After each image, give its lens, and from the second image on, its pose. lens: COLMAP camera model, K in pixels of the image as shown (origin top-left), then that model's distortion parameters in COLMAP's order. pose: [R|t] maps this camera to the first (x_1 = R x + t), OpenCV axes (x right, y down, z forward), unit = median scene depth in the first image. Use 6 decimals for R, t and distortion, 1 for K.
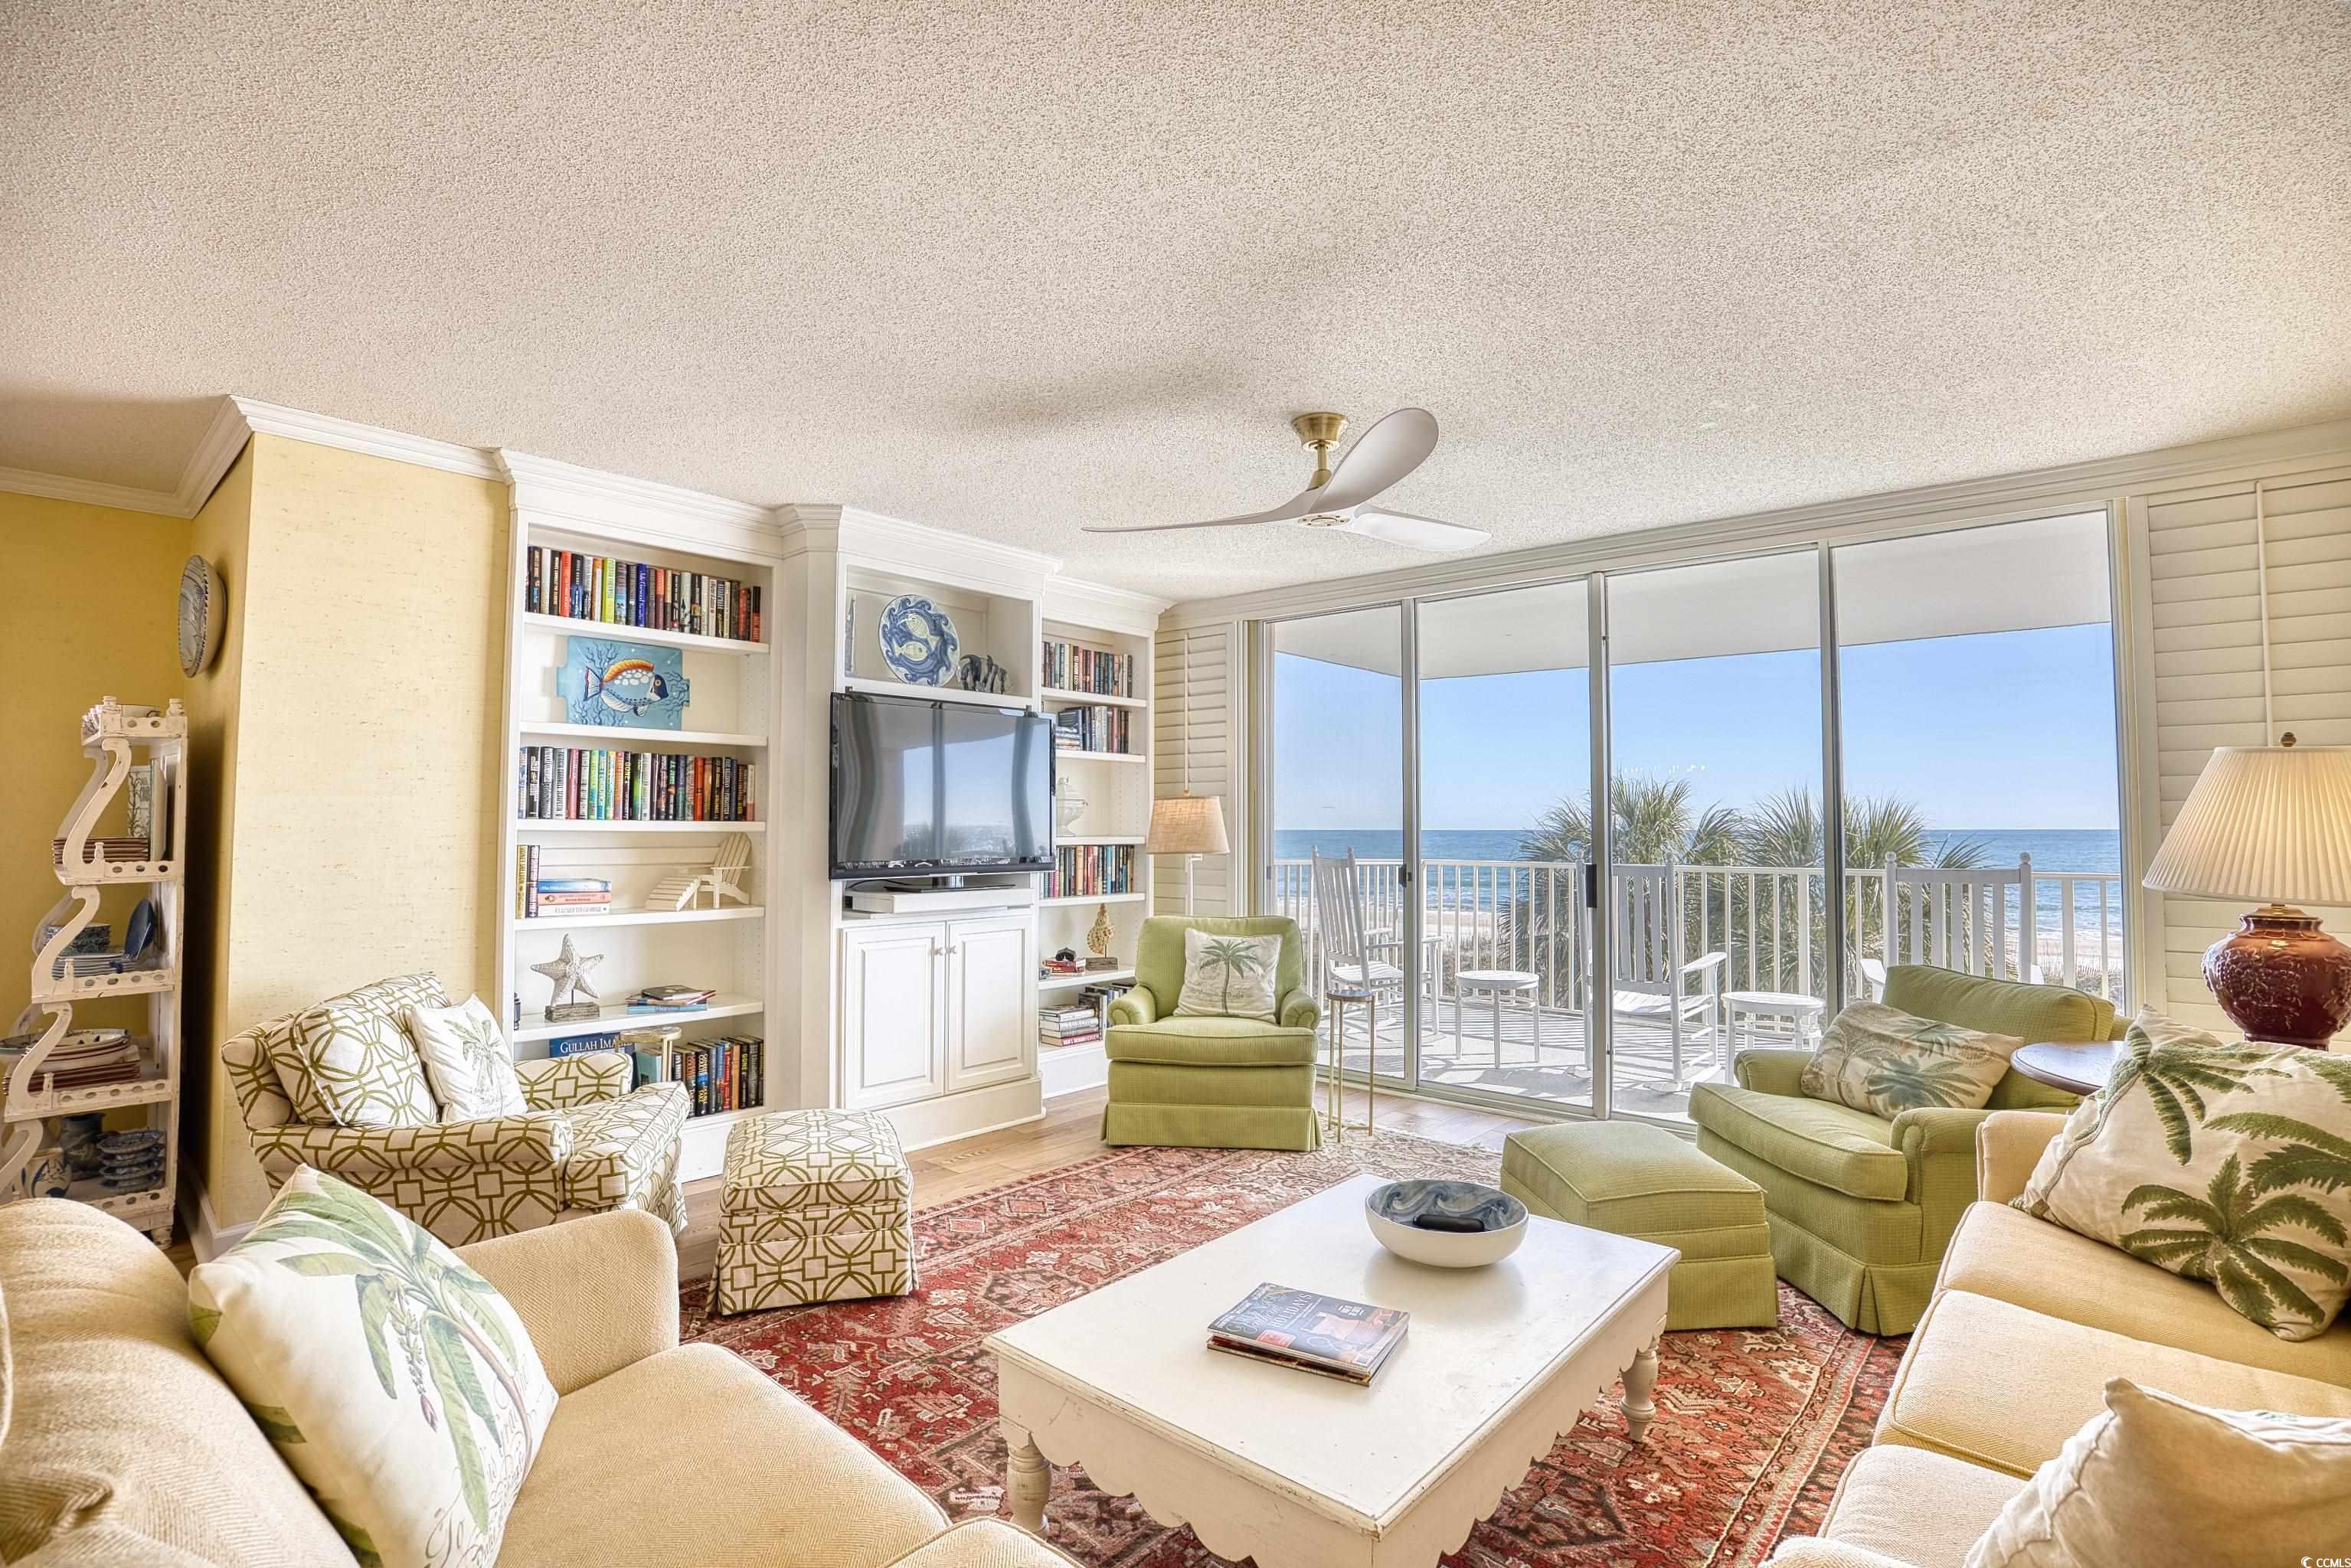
lens RADIAL K [[1110.7, 0, 1172.6], [0, 1110.7, 779.0], [0, 0, 1]] dist [-0.063473, 0.016505]
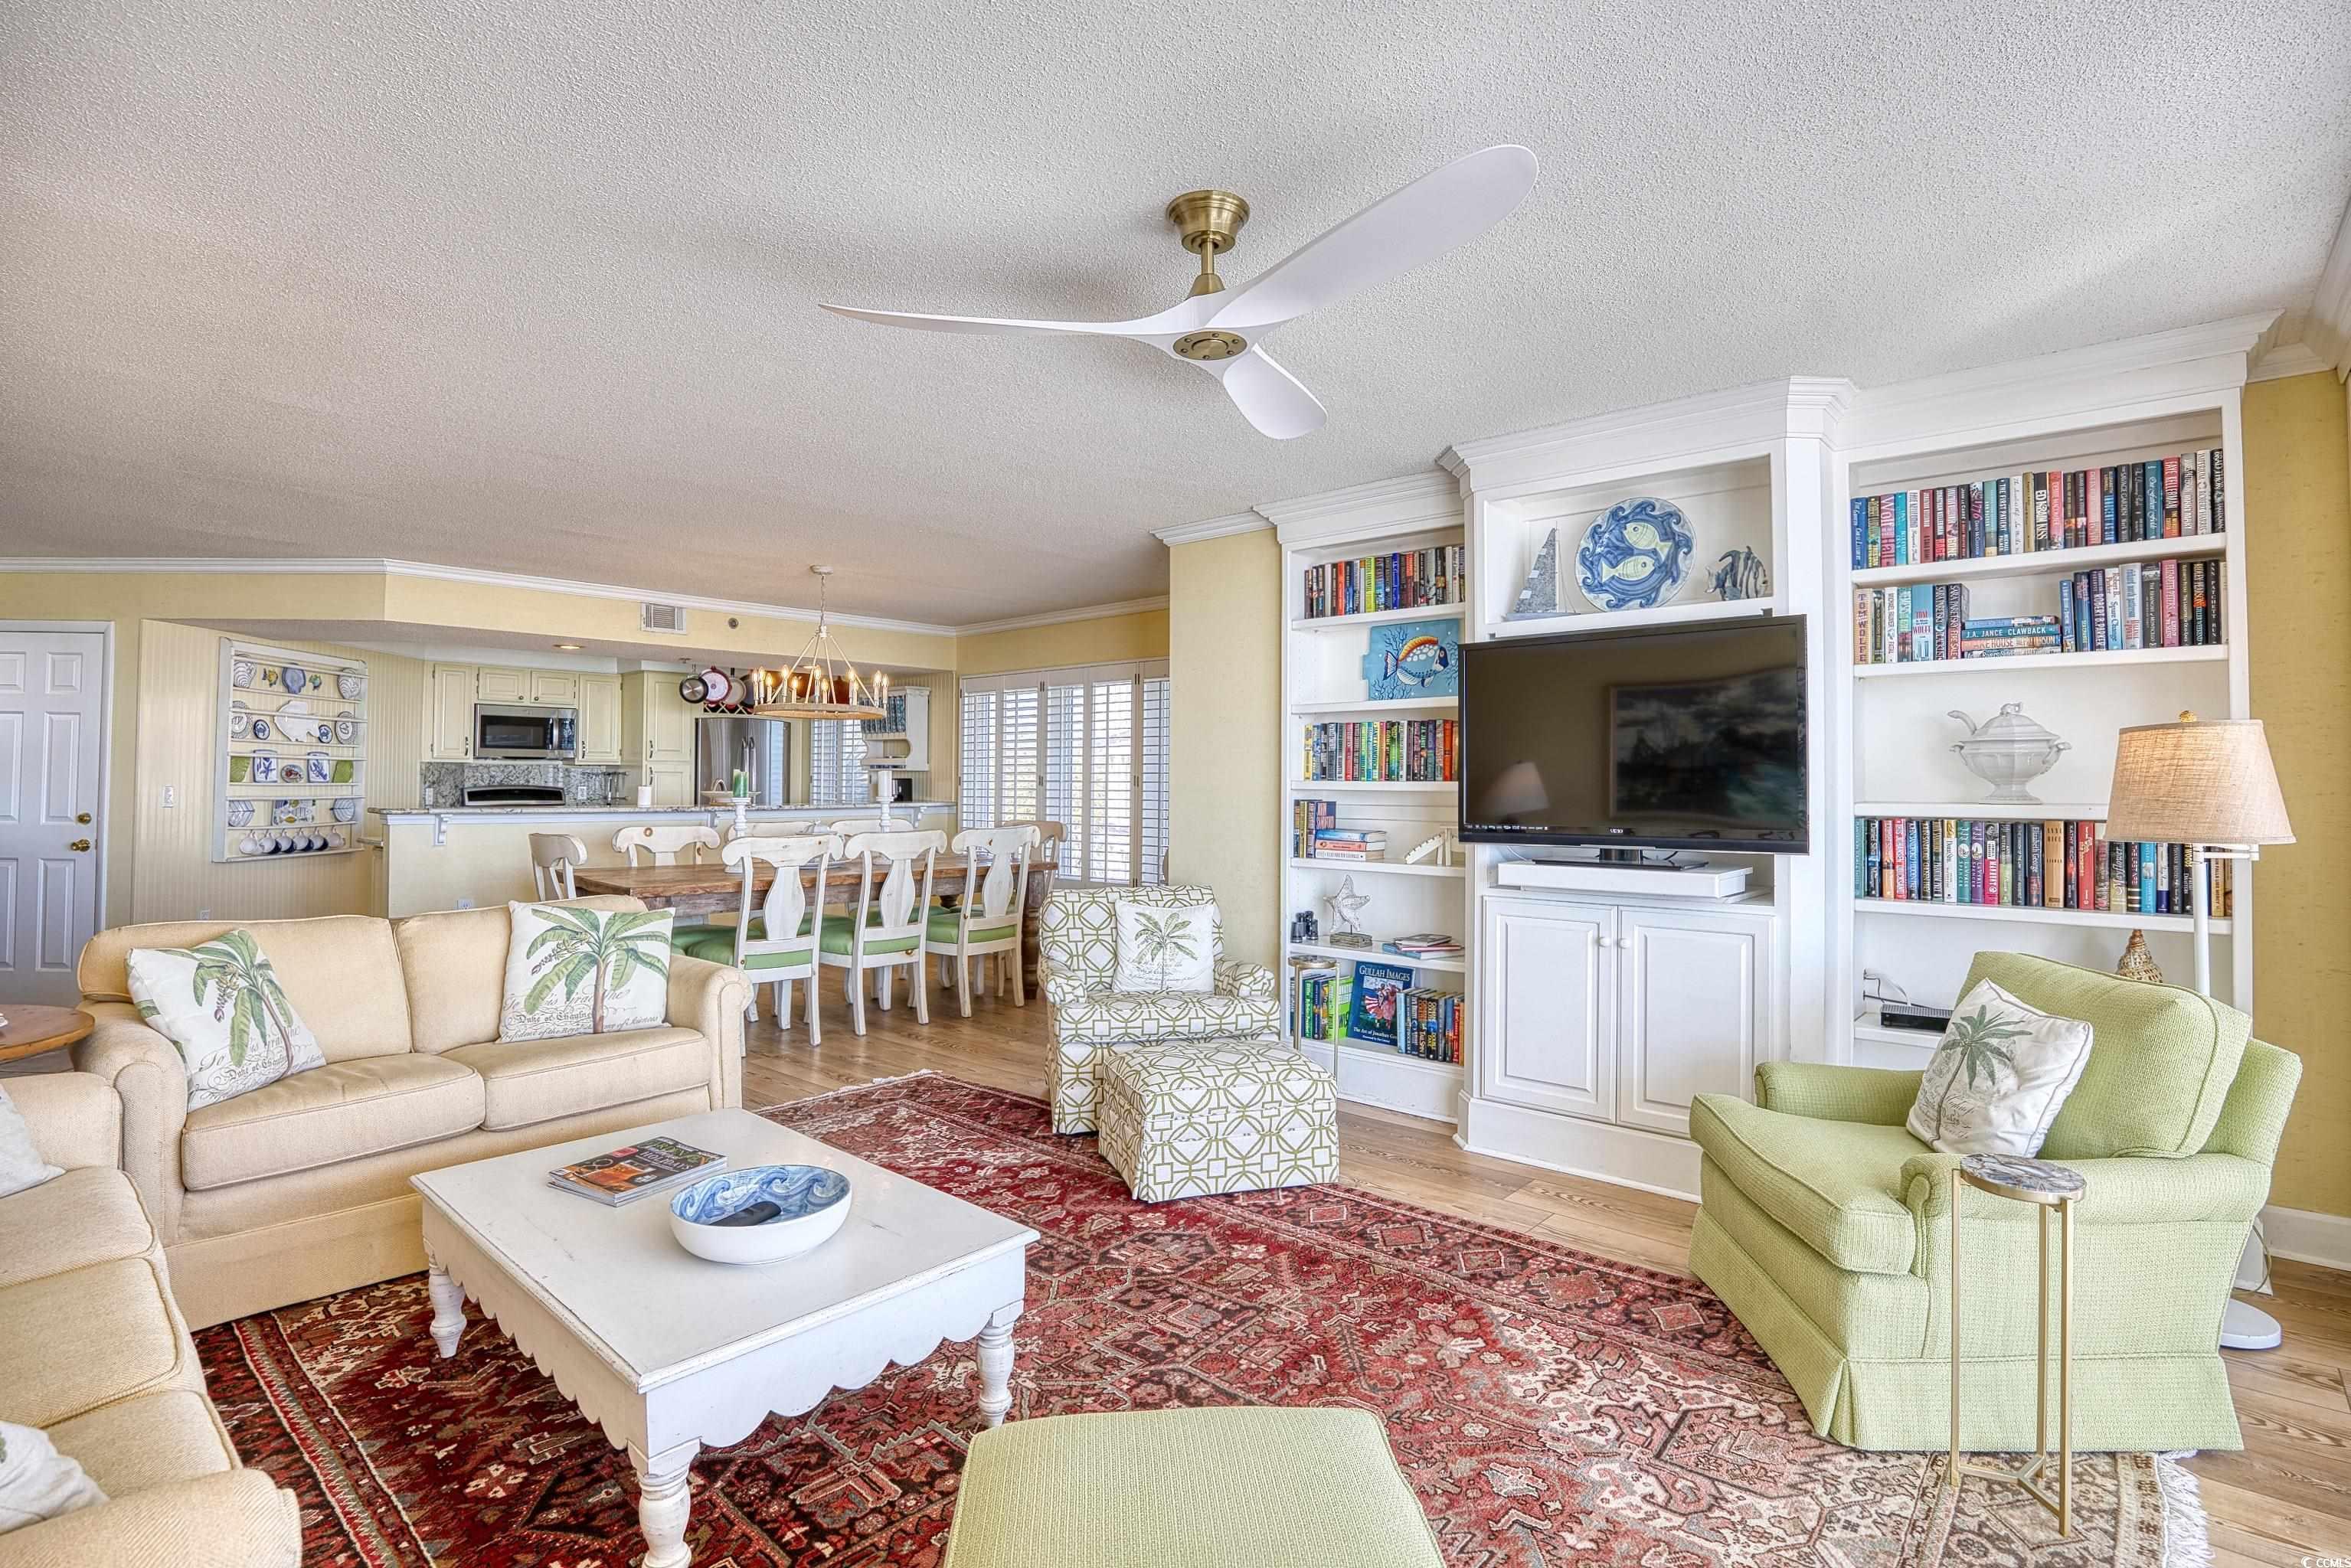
lens RADIAL K [[1136.5, 0, 1183.1], [0, 1136.5, 760.1], [0, 0, 1]] dist [-0.061163, 0.018127]
pose [[-0.007349, -0.025189, -0.999656, 0.671496], [0.037825, 0.998960, -0.025450, 0.036891], [0.999257, -0.037999, -0.006388, 0.776406]]
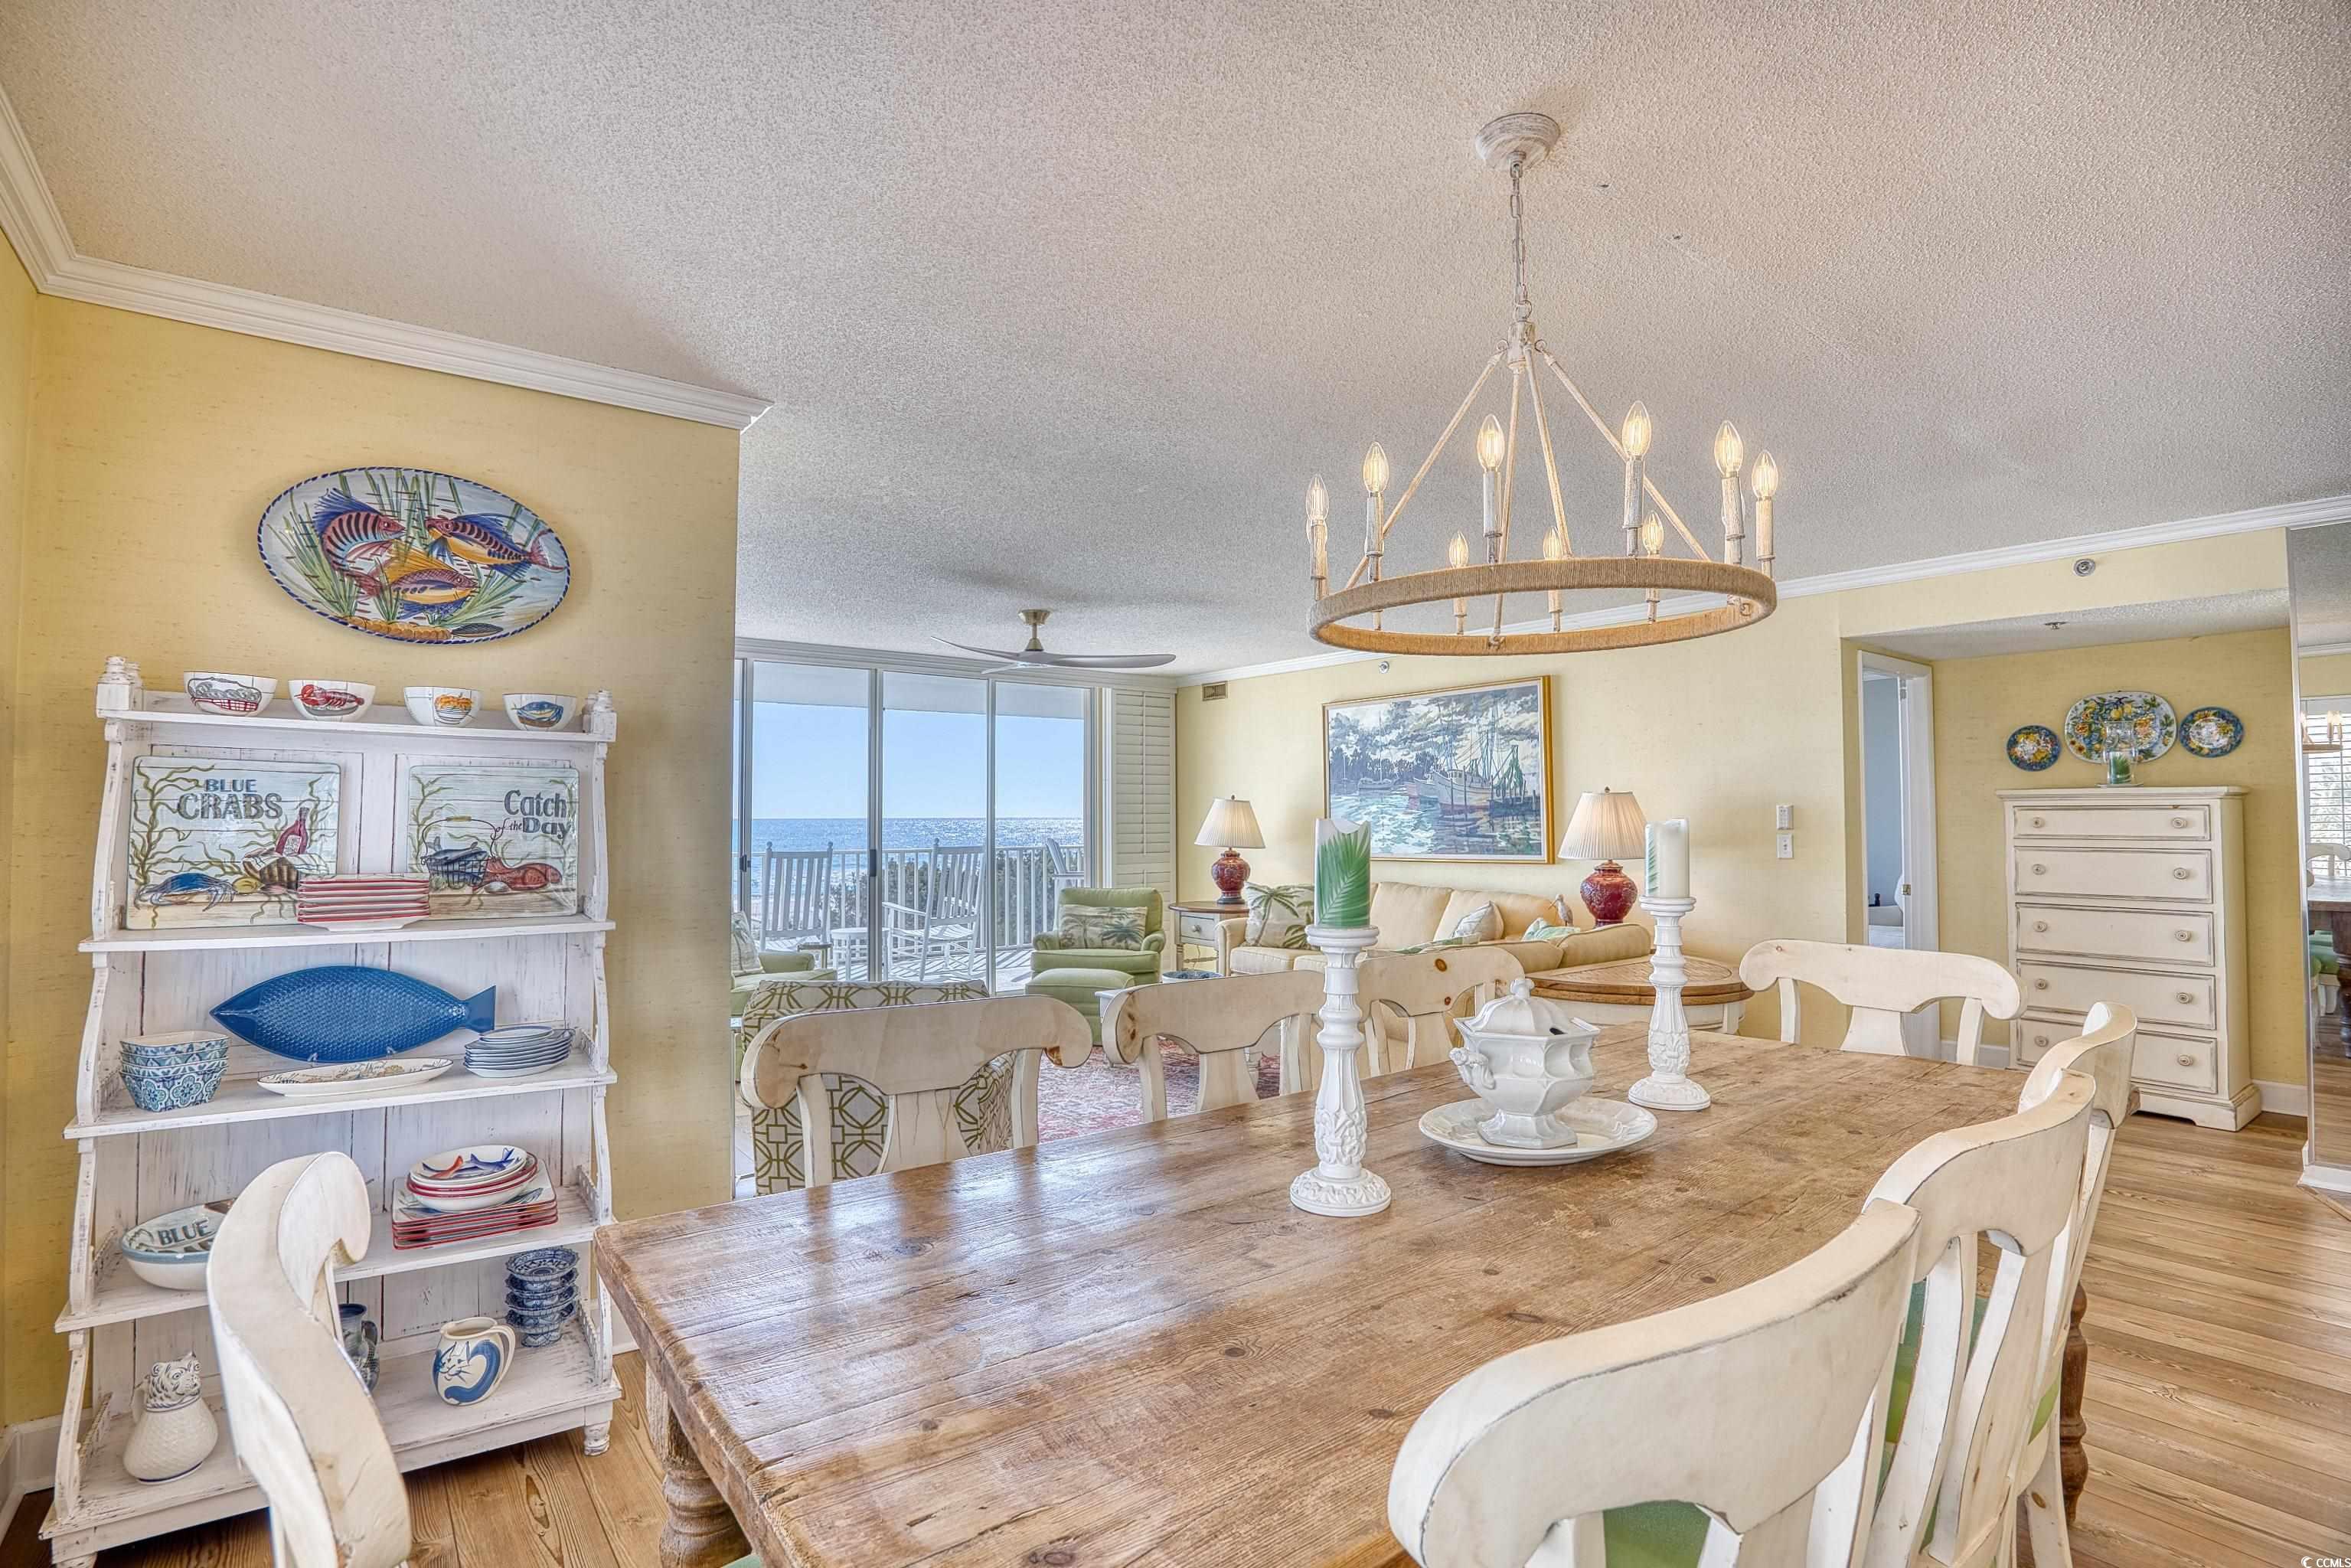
lens RADIAL K [[1109.3, 0, 1160.9], [0, 1109.3, 779.2], [0, 0, 1]] dist [-0.064117, 0.018097]
pose [[0.195559, 0.027627, 0.980303, -1.318688], [-0.038101, 0.999062, -0.020555, -0.008385], [-0.979951, -0.033331, 0.196429, 0.327738]]
